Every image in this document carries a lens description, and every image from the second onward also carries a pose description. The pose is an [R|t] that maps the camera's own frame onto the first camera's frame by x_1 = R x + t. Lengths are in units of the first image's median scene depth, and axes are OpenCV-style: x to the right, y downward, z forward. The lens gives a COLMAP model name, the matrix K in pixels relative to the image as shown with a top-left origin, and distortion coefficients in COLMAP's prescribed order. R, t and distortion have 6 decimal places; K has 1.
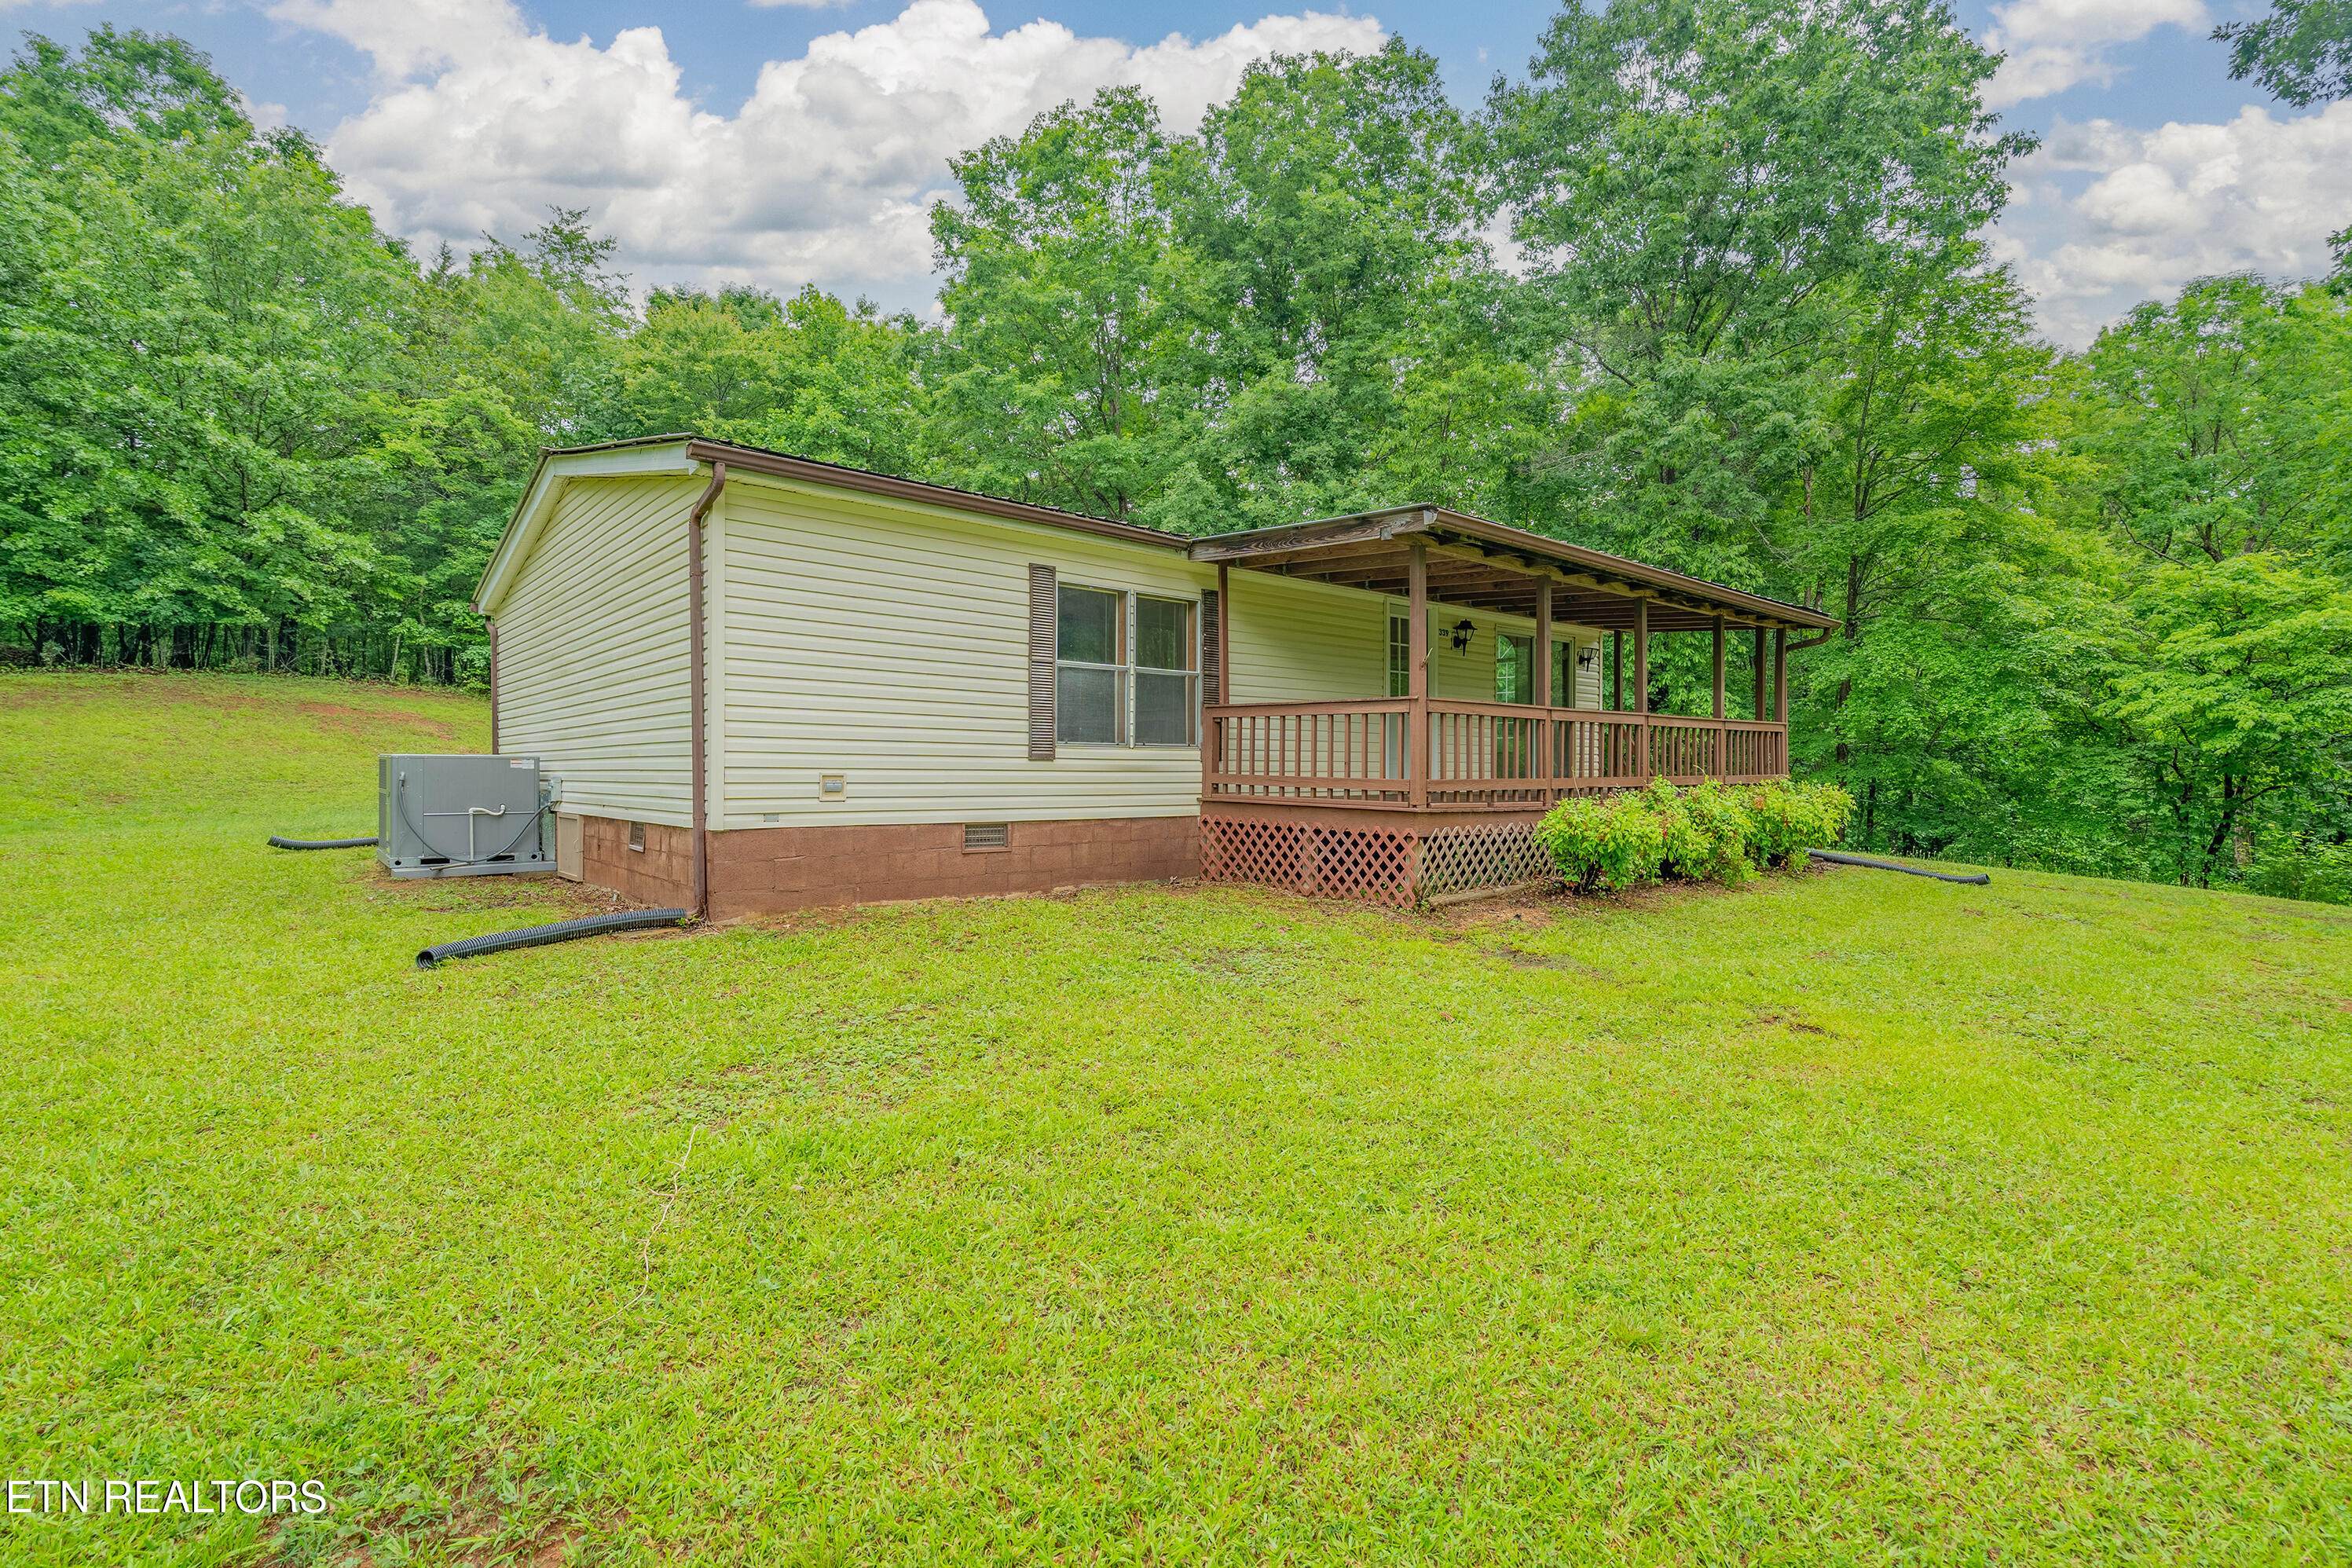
lens RADIAL K [[1095.1, 0, 1203.1], [0, 1095.1, 786.6], [0, 0, 1]] dist [0.012708, -0.000113]
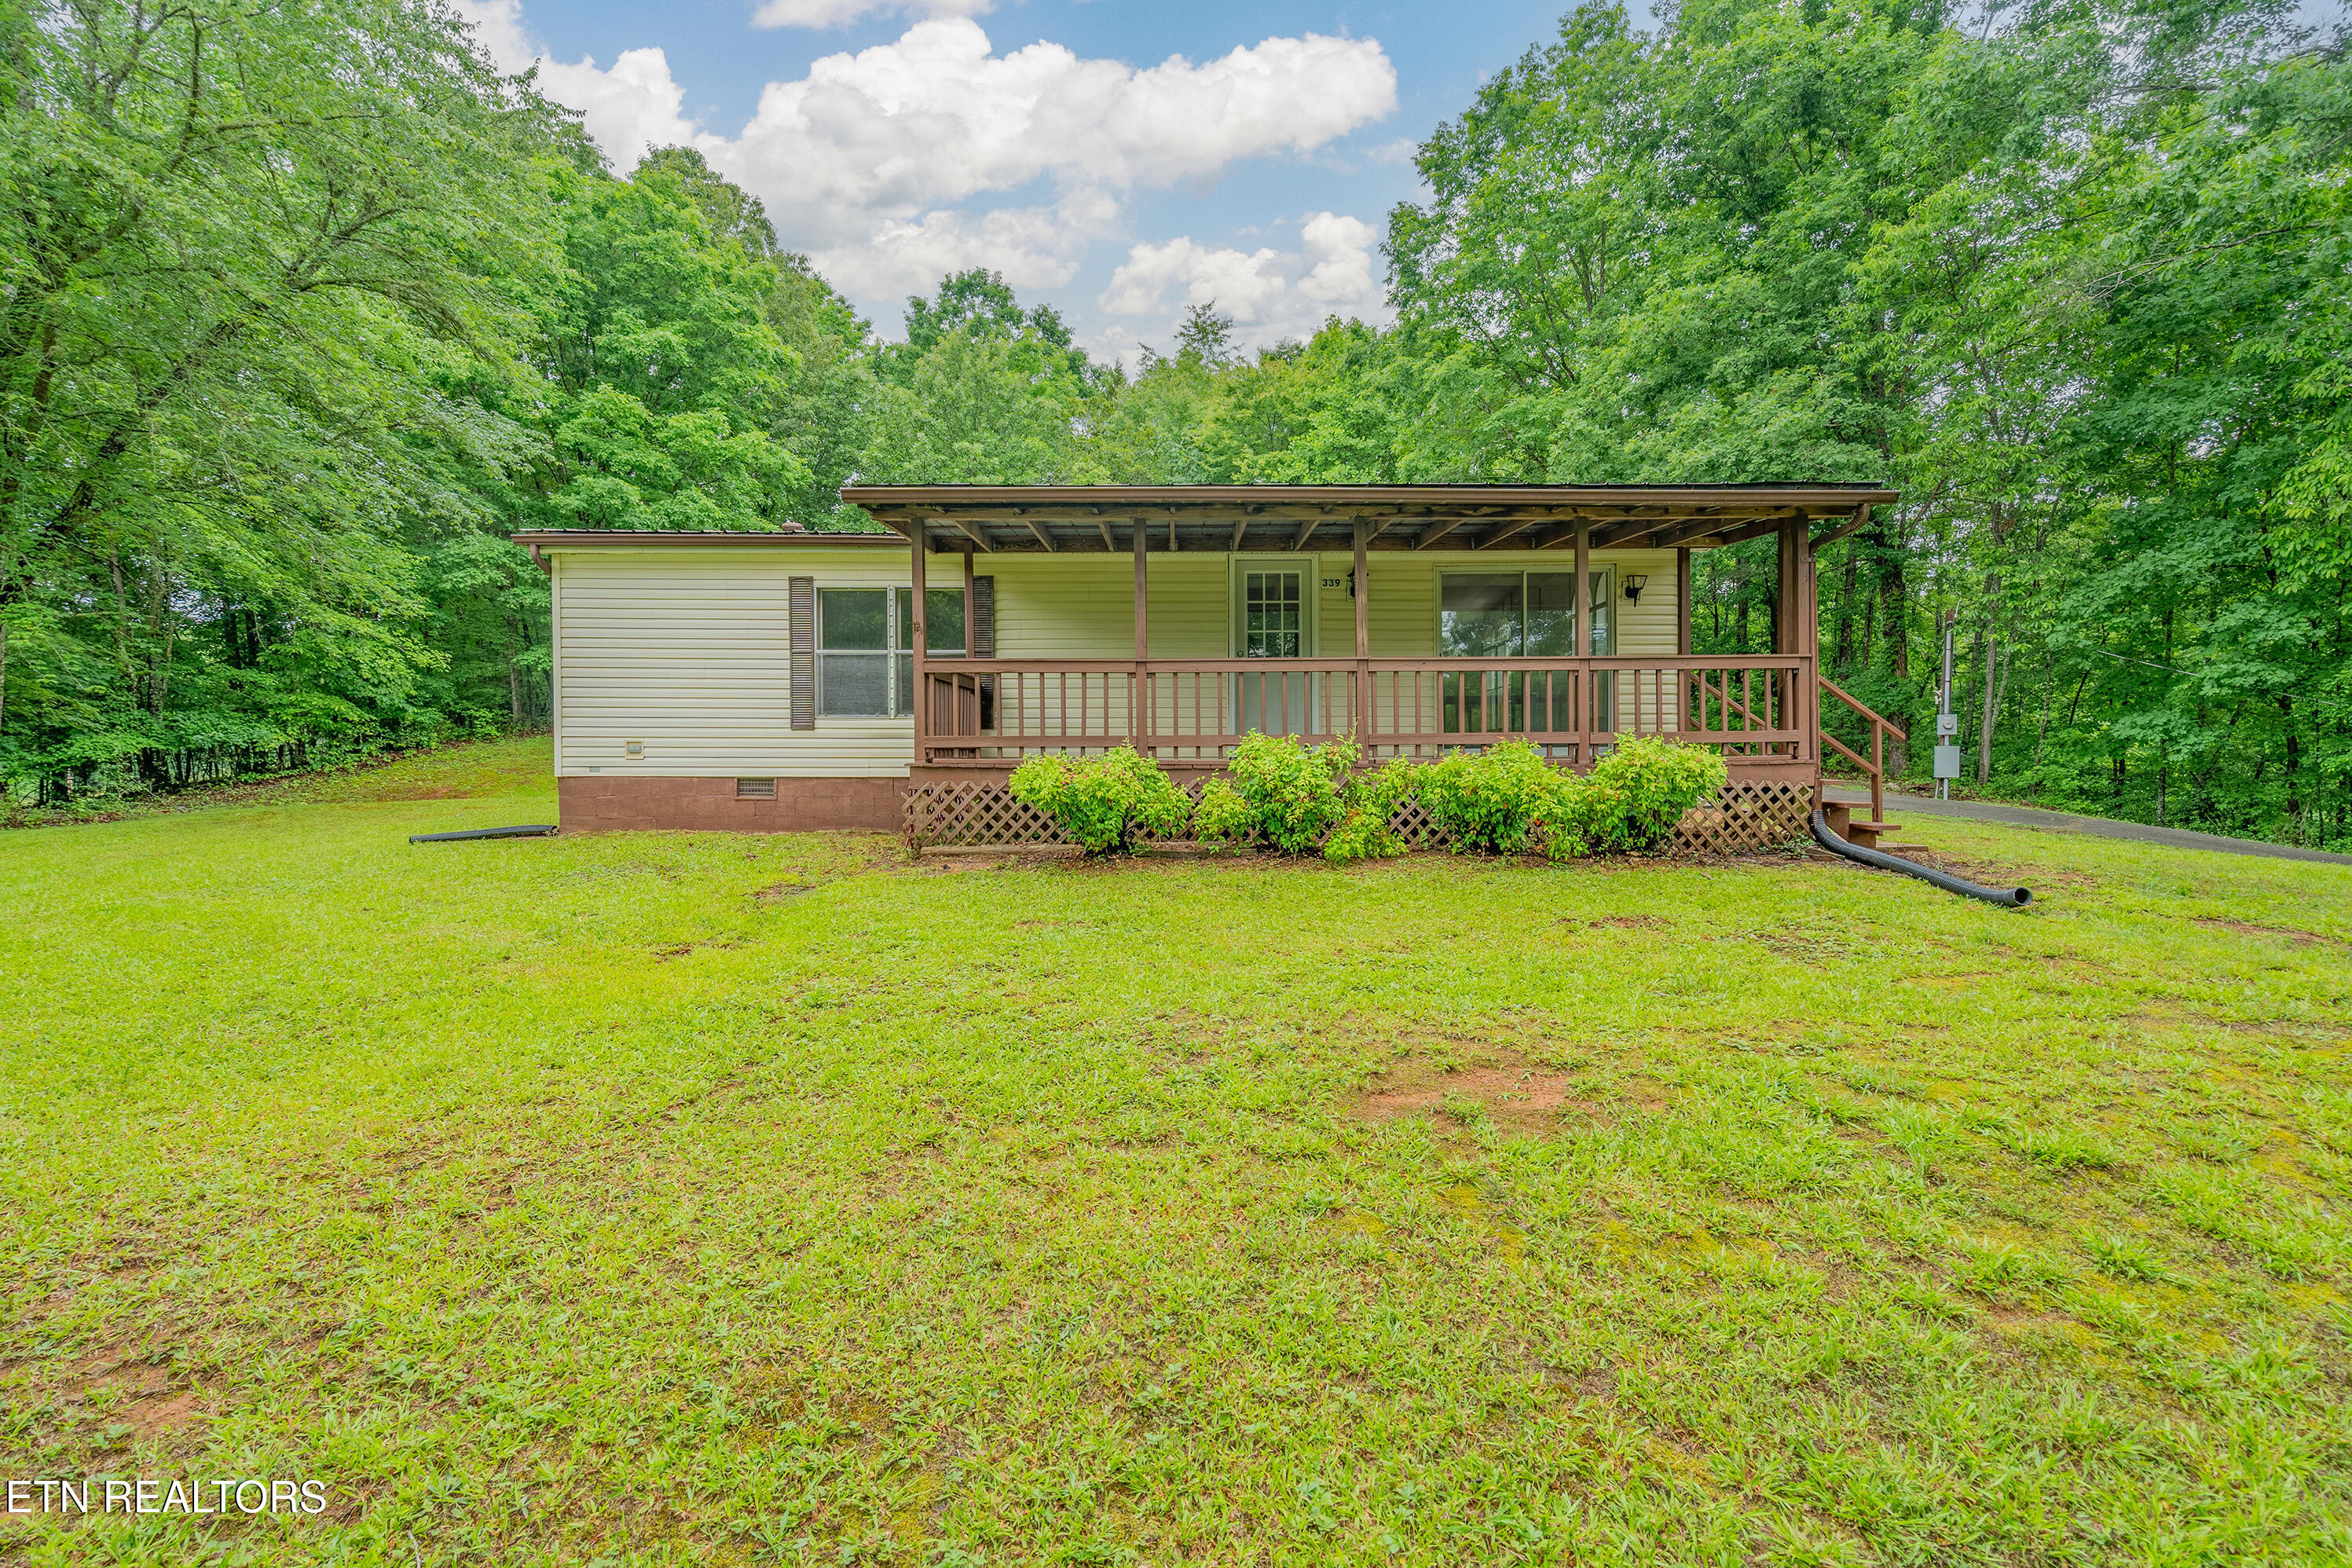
lens RADIAL K [[1095.1, 0, 1203.1], [0, 1095.1, 786.6], [0, 0, 1]] dist [0.012708, -0.000113]
pose [[0.753497, 0.007594, -0.657408, 1.024894], [-0.004430, 0.999969, 0.006474, 0.031403], [0.657437, -0.001965, 0.753507, 0.335674]]
